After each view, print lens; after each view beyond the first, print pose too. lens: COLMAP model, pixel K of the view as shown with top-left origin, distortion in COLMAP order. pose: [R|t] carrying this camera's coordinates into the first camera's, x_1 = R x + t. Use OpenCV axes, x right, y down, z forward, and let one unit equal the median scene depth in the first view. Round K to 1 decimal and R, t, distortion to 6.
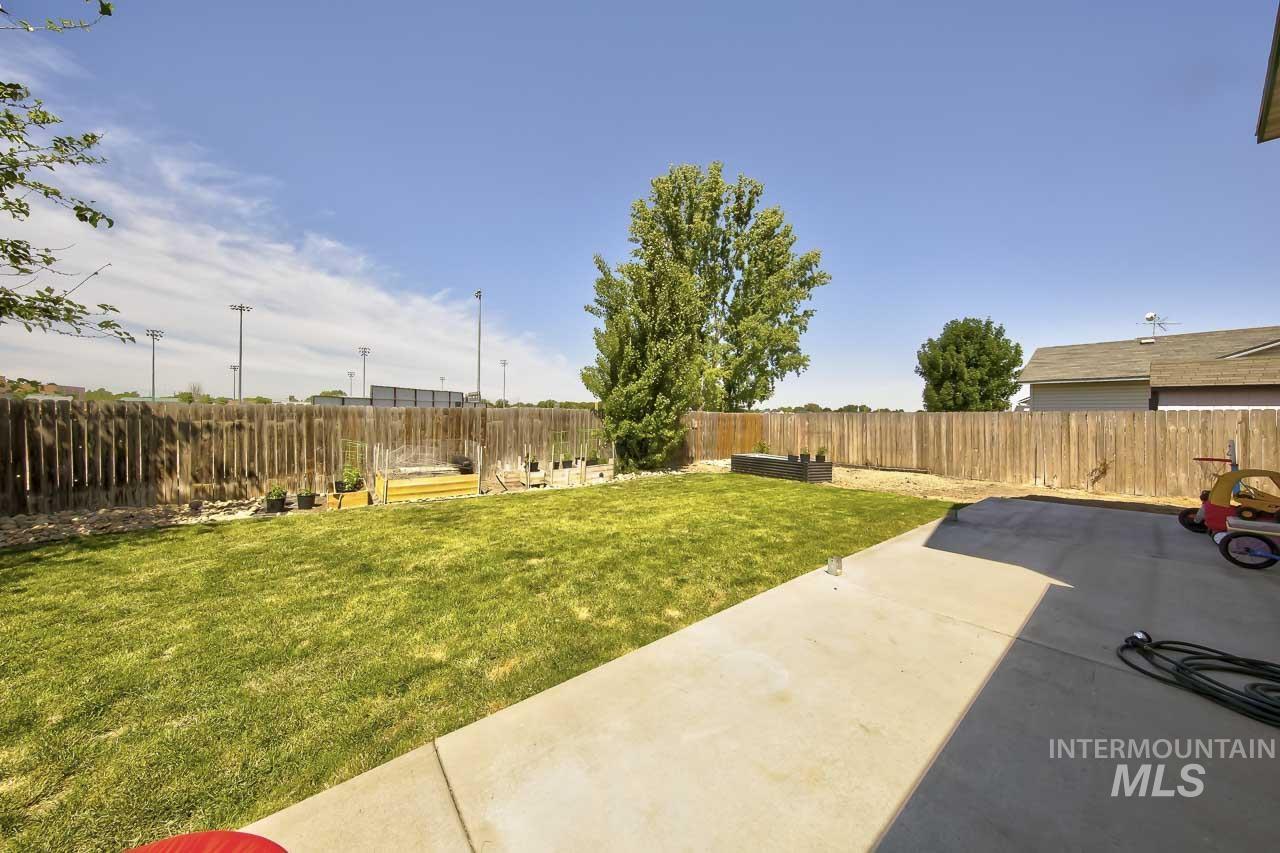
lens RADIAL K [[413.6, 0, 646.5], [0, 413.6, 416.9], [0, 0, 1]] dist [-0.001916, -0.000072]
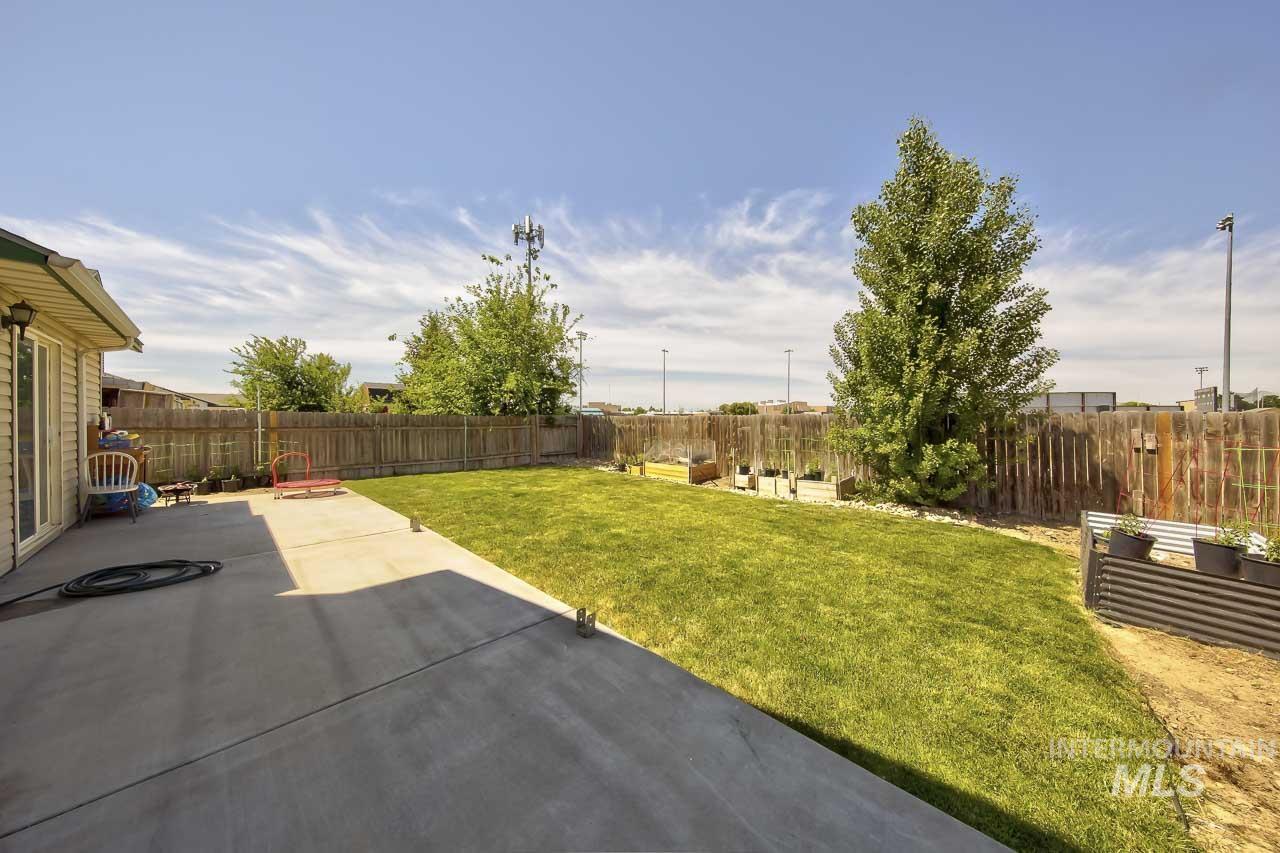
lens RADIAL K [[413.6, 0, 646.9], [0, 413.6, 420.8], [0, 0, 1]] dist [-0.001916, -0.000072]
pose [[0.167491, -0.003153, -0.985868, 0.711012], [0.000411, 0.999995, -0.003128, -0.003502], [0.985873, 0.000119, 0.167492, 0.560695]]
